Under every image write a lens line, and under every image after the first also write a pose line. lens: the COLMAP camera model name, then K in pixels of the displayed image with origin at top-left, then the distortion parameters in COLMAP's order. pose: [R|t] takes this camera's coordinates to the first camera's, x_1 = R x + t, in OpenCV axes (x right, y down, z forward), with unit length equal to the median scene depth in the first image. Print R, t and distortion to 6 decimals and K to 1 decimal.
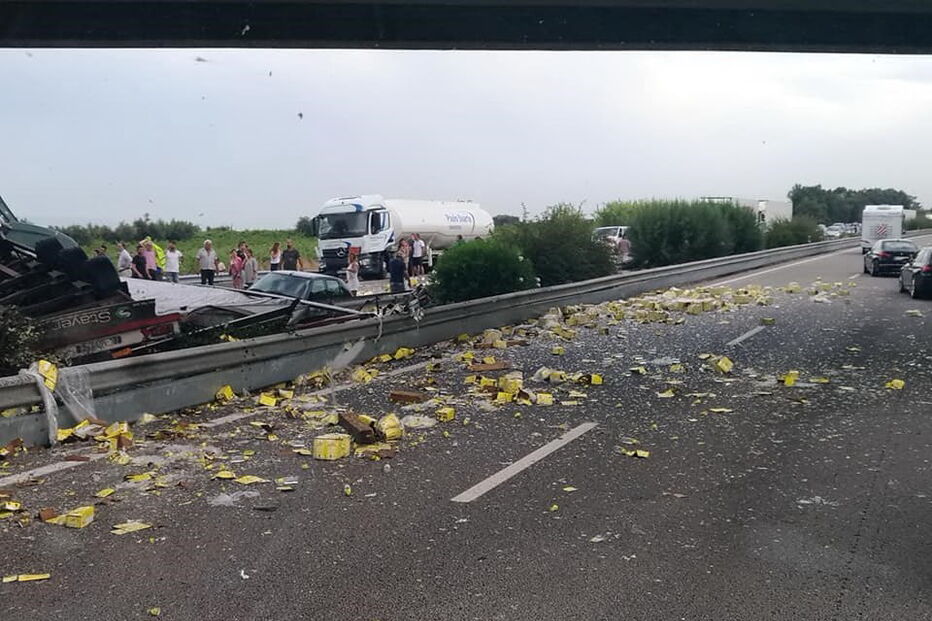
lens RADIAL K [[1255.8, 0, 462.9], [0, 1255.8, 348.7], [0, 0, 1]] dist [0.177743, -0.728001]
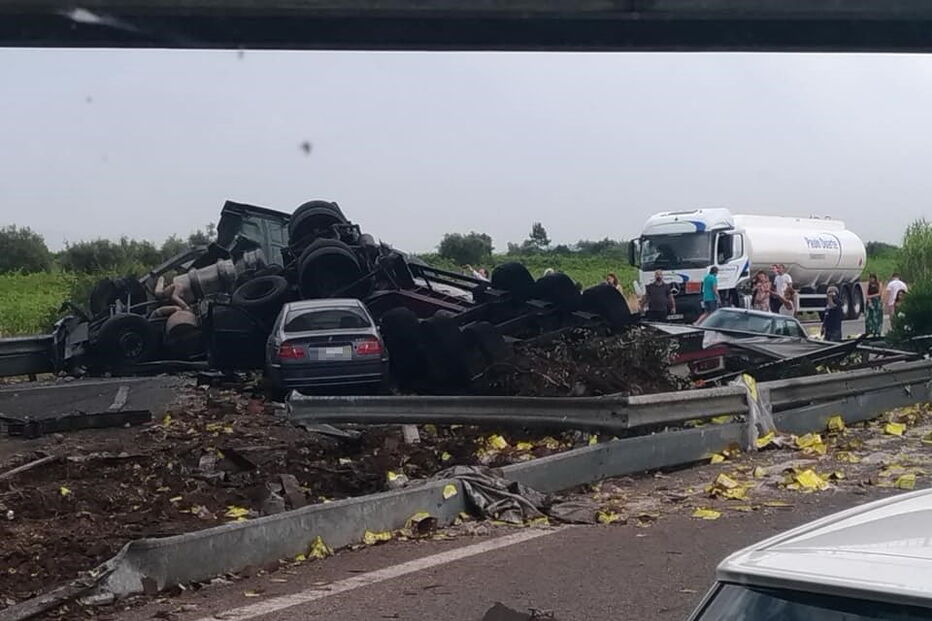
lens RADIAL K [[2210.1, 0, 480.6], [0, 2210.1, 311.5], [0, 0, 1]] dist [0.635719, -6.632012]
pose [[0.996197, 0.023260, -0.083969, -0.245524], [-0.029038, 0.997245, -0.068265, 0.057600], [0.082150, 0.070444, 0.994127, -0.586761]]
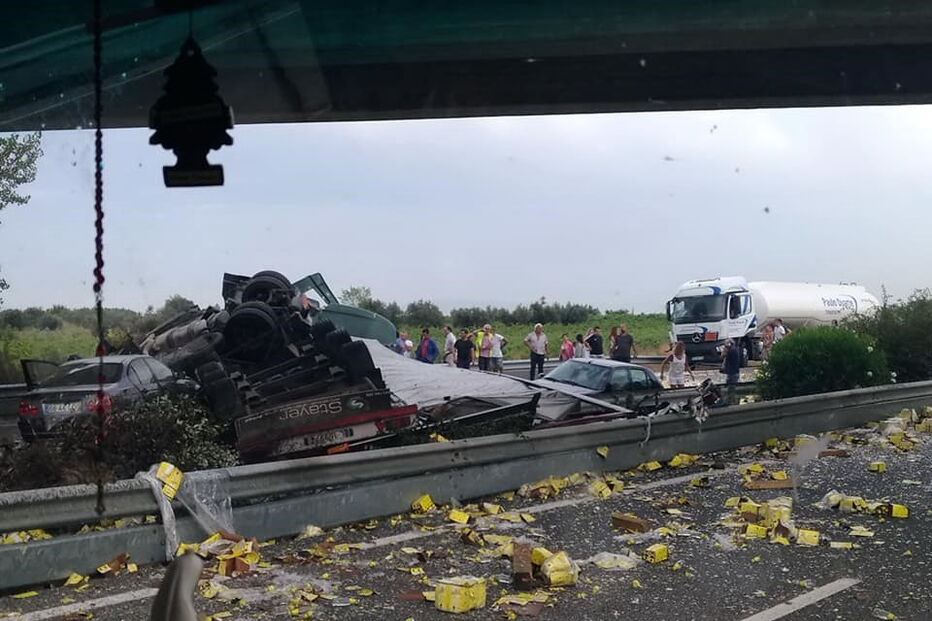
lens RADIAL K [[1255.8, 0, 462.9], [0, 1255.8, 348.7], [0, 0, 1]] dist [0.177743, -0.728001]
pose [[0.949667, 0.019061, -0.312682, 0.078332], [-0.039583, 0.997448, -0.059415, -0.015050], [0.310751, 0.068801, 0.947998, 0.148461]]
